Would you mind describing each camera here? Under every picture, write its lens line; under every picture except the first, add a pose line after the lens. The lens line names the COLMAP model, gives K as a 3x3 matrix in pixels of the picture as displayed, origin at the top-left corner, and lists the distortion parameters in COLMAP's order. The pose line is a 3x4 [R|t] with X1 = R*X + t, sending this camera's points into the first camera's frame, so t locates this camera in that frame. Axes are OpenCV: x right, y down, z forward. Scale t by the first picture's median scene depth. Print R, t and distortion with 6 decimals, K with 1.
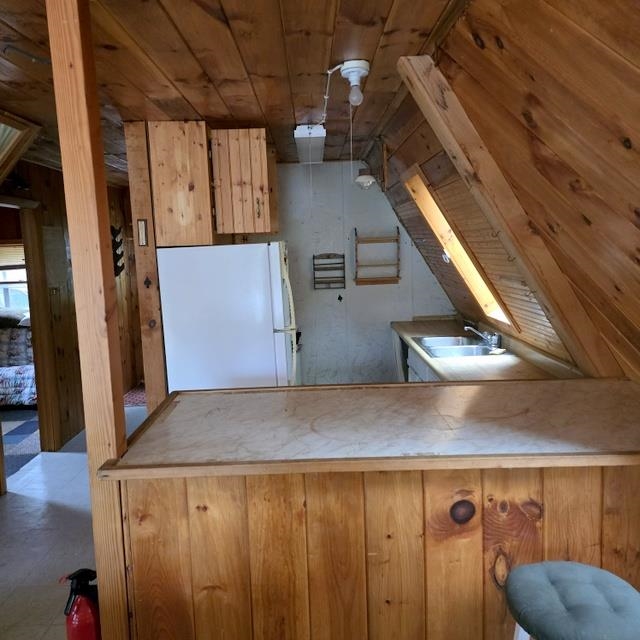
lens RADIAL K [[568.4, 0, 318.8], [0, 568.4, 314.2], [0, 0, 1]] dist [0.089612, -0.104052]
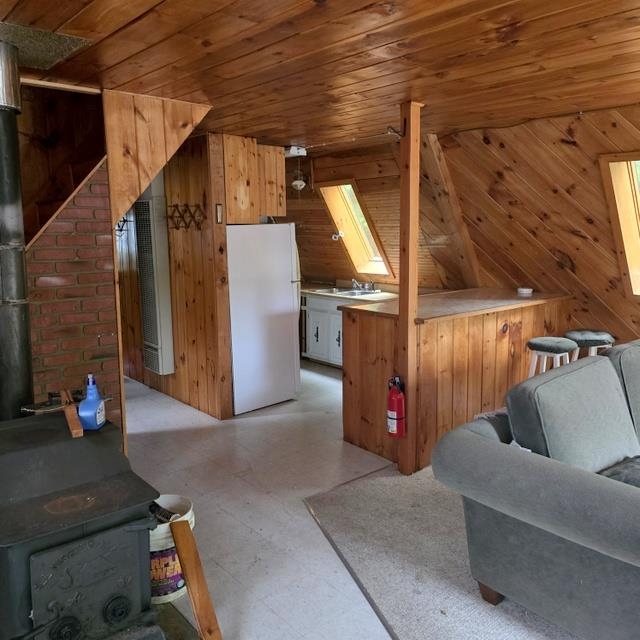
lens RADIAL K [[568.4, 0, 323.3], [0, 568.4, 319.3], [0, 0, 1]] dist [0.089612, -0.104052]
pose [[0.759306, -0.079080, 0.645911, -1.043852], [0.065801, 0.996831, 0.044690, 0.069314], [-0.647399, 0.008569, 0.762103, -0.221976]]
